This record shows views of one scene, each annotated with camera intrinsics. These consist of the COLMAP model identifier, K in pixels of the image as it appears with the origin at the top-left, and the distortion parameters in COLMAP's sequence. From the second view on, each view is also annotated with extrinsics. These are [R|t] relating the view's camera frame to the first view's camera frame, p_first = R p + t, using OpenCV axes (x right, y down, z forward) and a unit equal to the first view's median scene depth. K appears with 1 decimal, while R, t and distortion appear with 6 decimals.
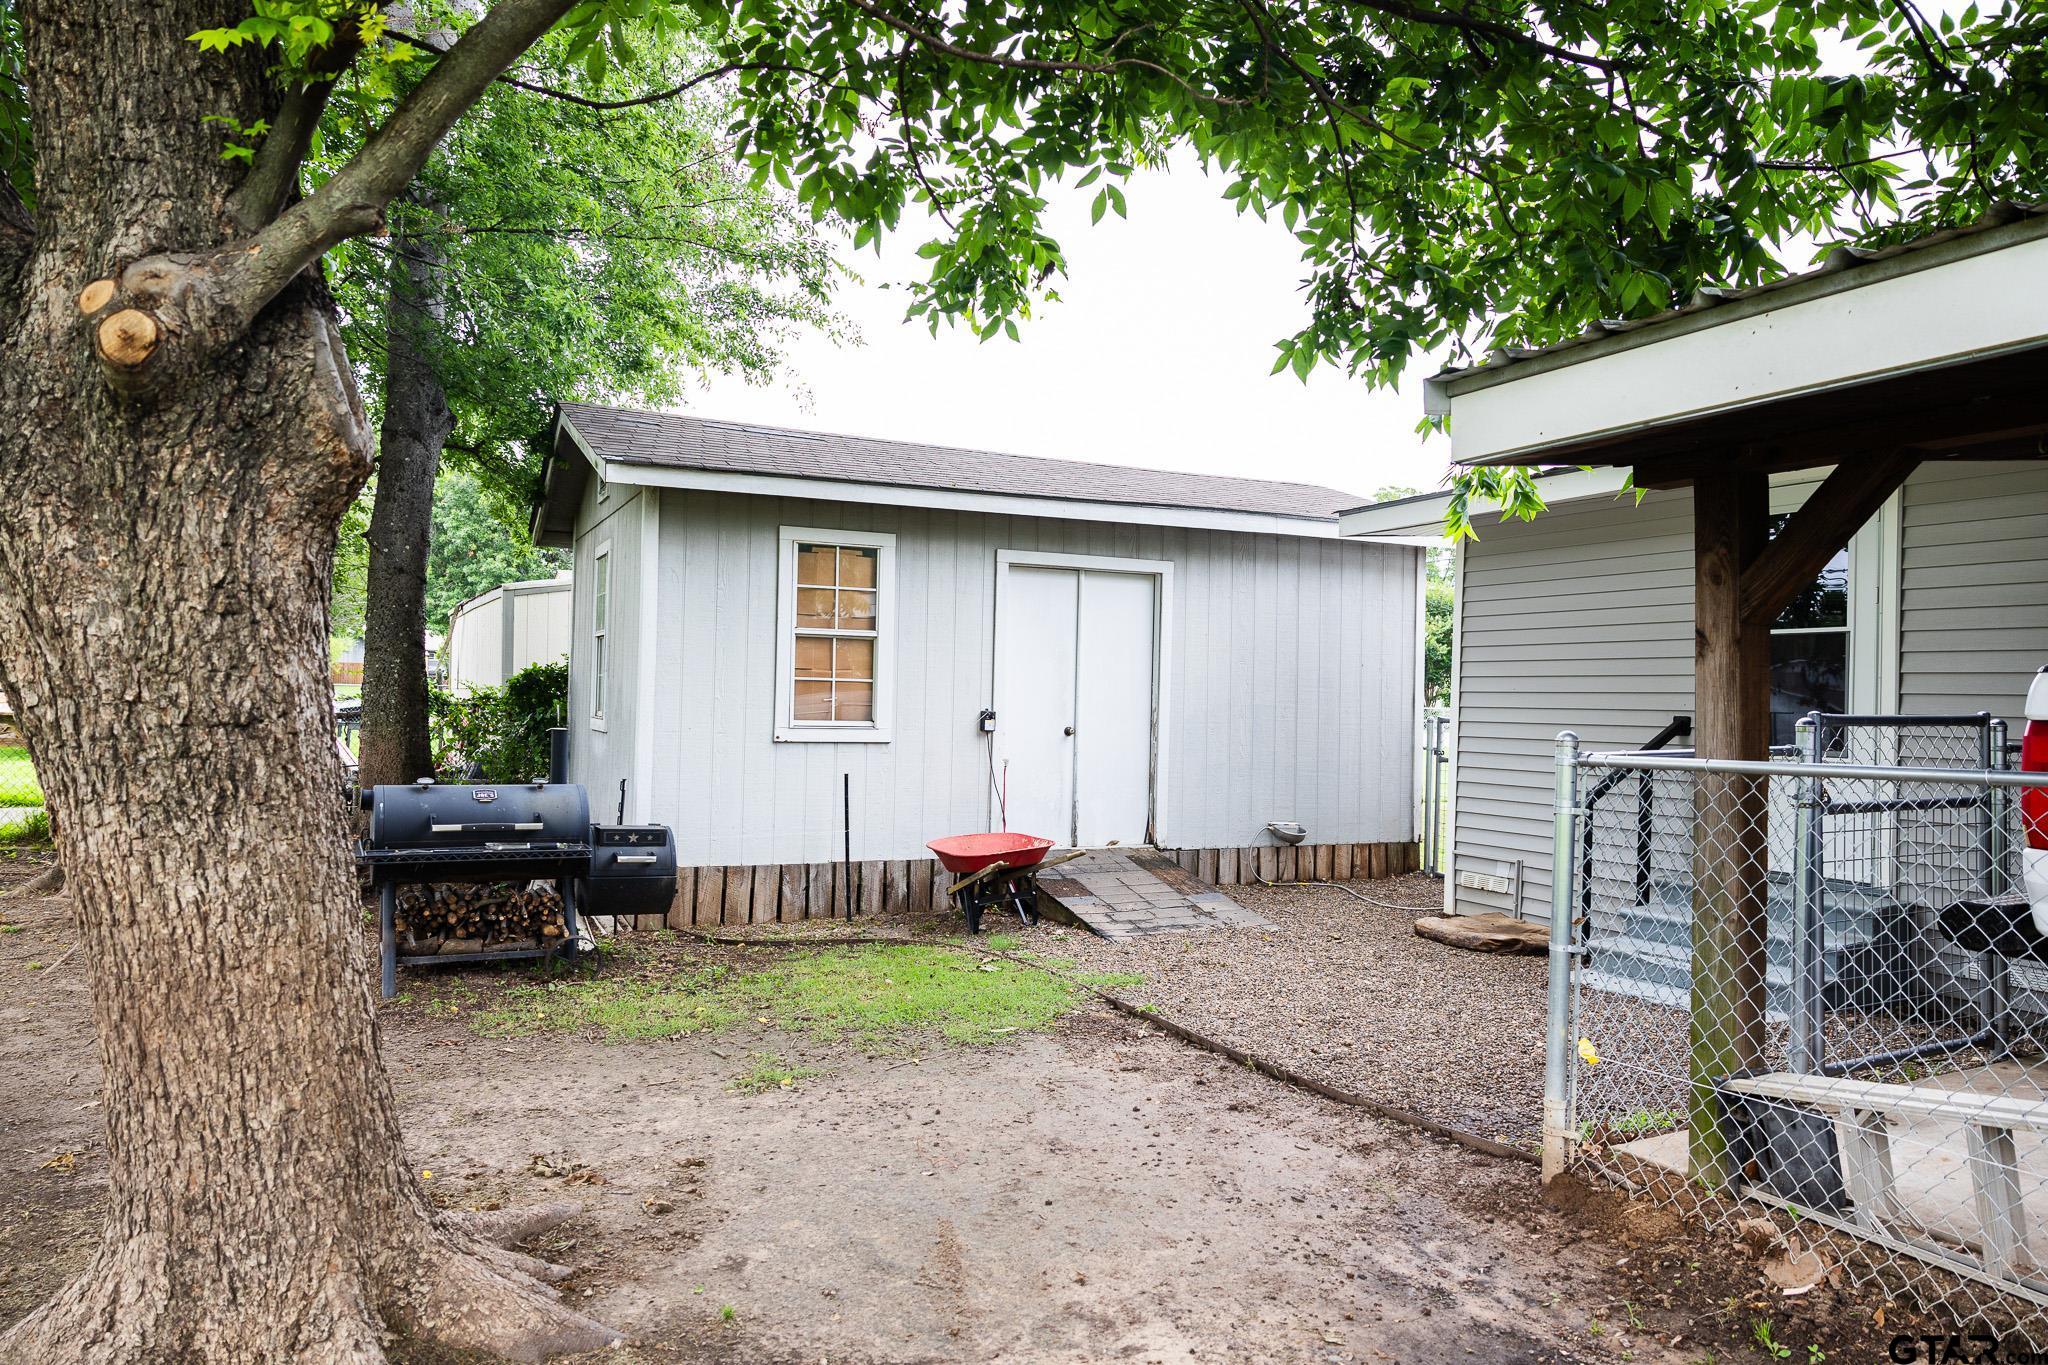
lens RADIAL K [[1381.7, 0, 1024.0], [0, 1381.7, 682.5], [0, 0, 1]] dist [0.003042, 0.006063]
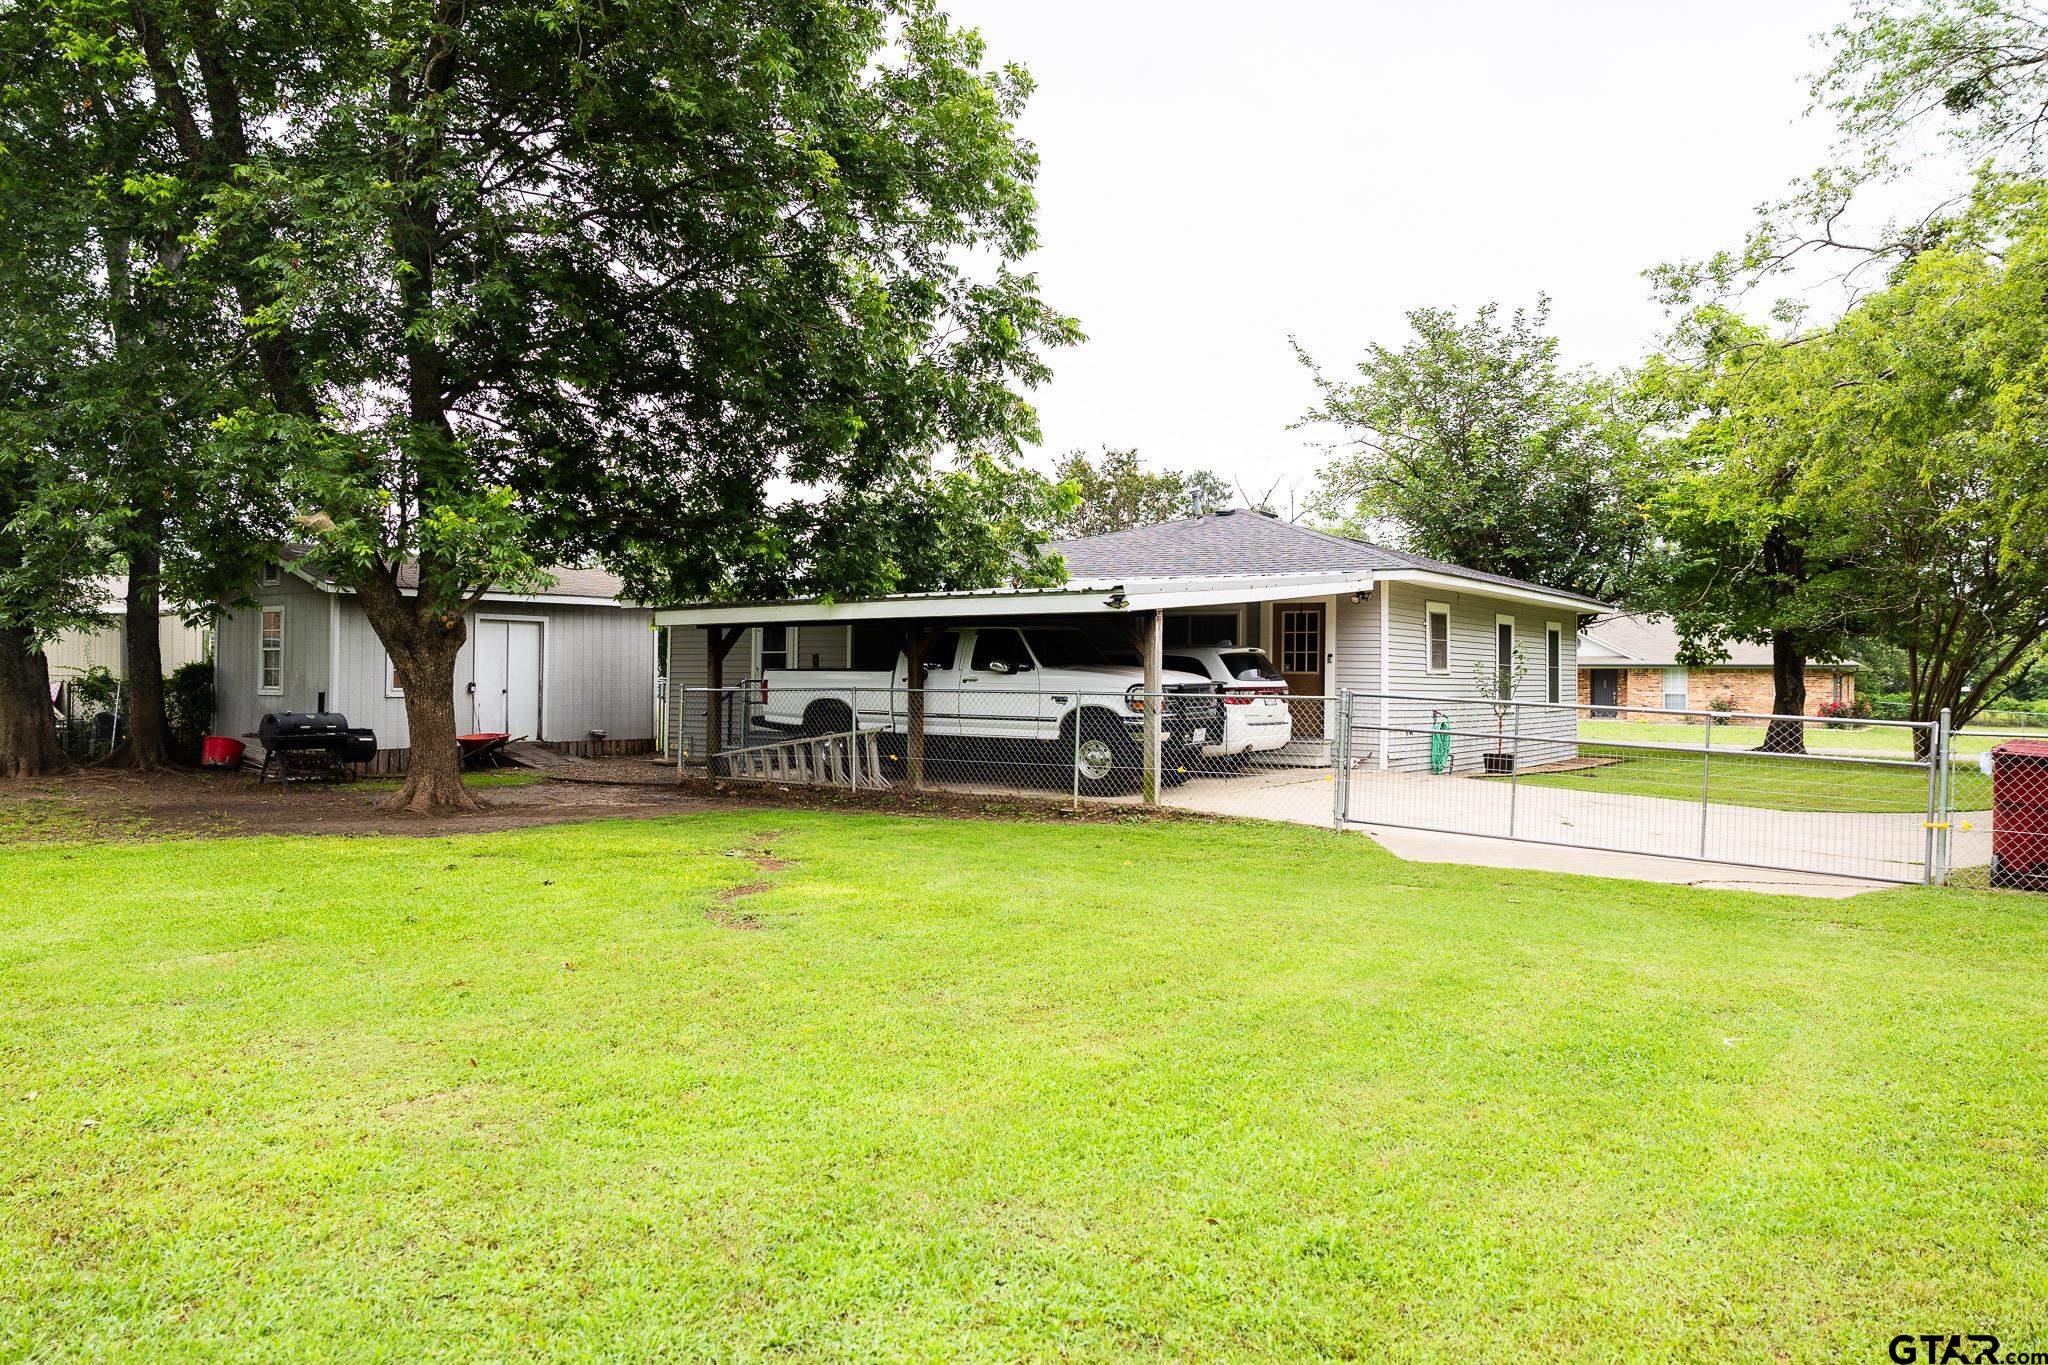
lens RADIAL K [[1381.7, 0, 1024.0], [0, 1381.7, 682.5], [0, 0, 1]] dist [0.003042, 0.006063]
pose [[0.856278, -0.018192, 0.516195, -0.417806], [0.006511, 0.999680, 0.024431, -0.029923], [-0.516475, -0.017559, 0.856122, -1.431543]]
